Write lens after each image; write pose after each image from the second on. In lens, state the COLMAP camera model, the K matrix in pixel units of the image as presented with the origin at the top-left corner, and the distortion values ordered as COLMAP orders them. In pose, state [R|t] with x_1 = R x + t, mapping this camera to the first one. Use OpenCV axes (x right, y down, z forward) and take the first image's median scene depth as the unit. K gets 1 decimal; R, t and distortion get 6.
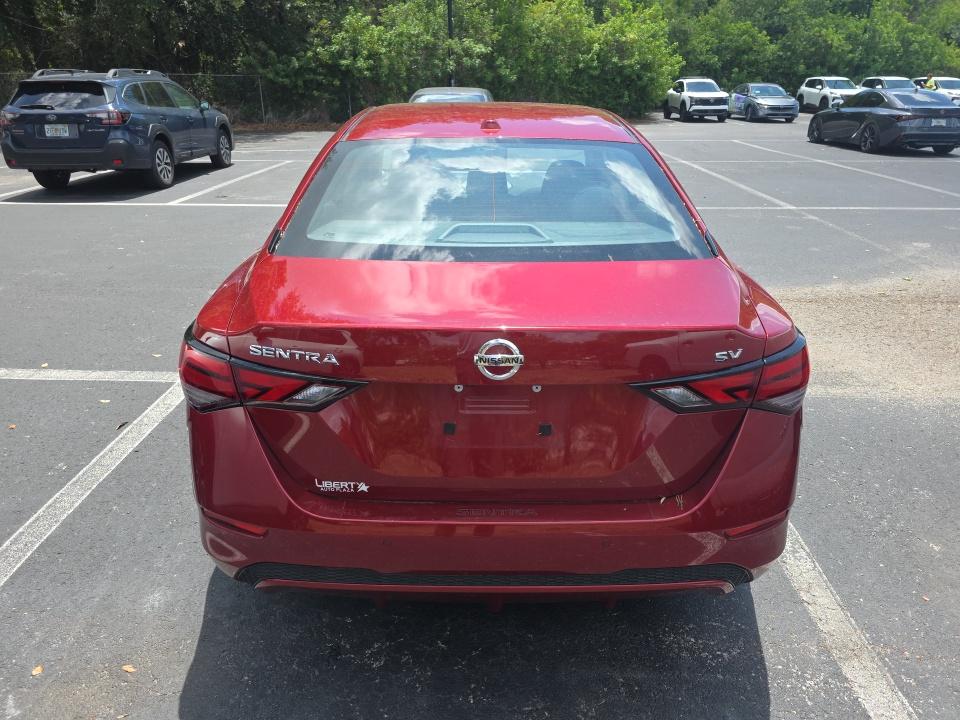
lens RADIAL K [[675.8, 0, 485.5], [0, 675.8, 362.9], [0, 0, 1]] dist [0.052077, -0.056115]
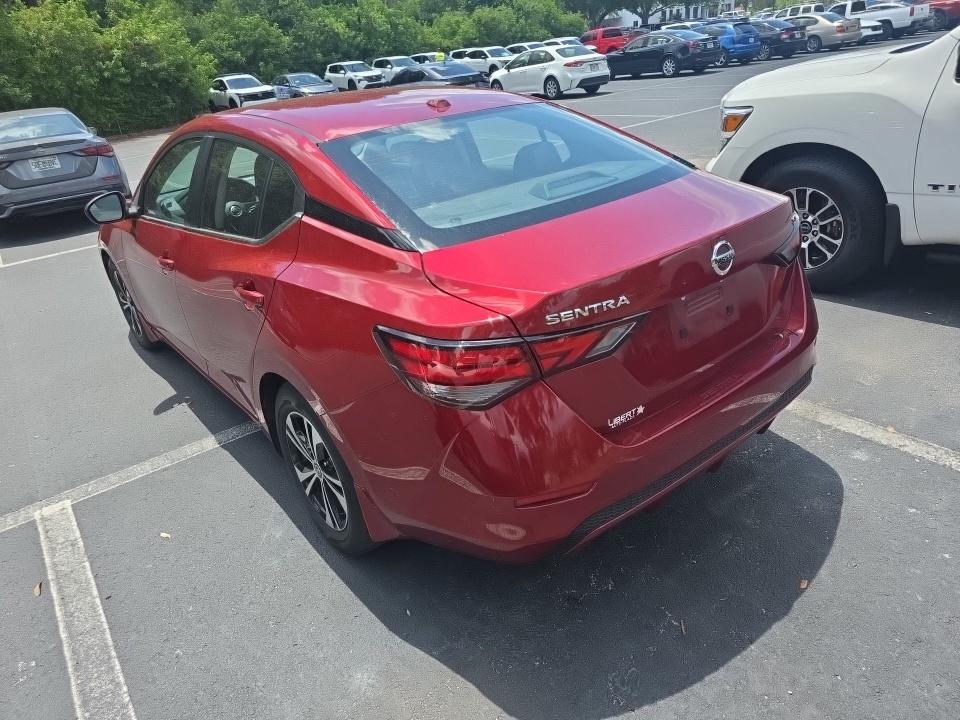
lens RADIAL K [[675.8, 0, 485.5], [0, 675.8, 362.9], [0, 0, 1]] dist [0.052077, -0.056115]
pose [[0.758877, -0.343158, 0.553488, -0.109092], [0.341776, 0.933316, 0.110045, -0.011295], [-0.554342, 0.105659, 0.825555, 0.023184]]
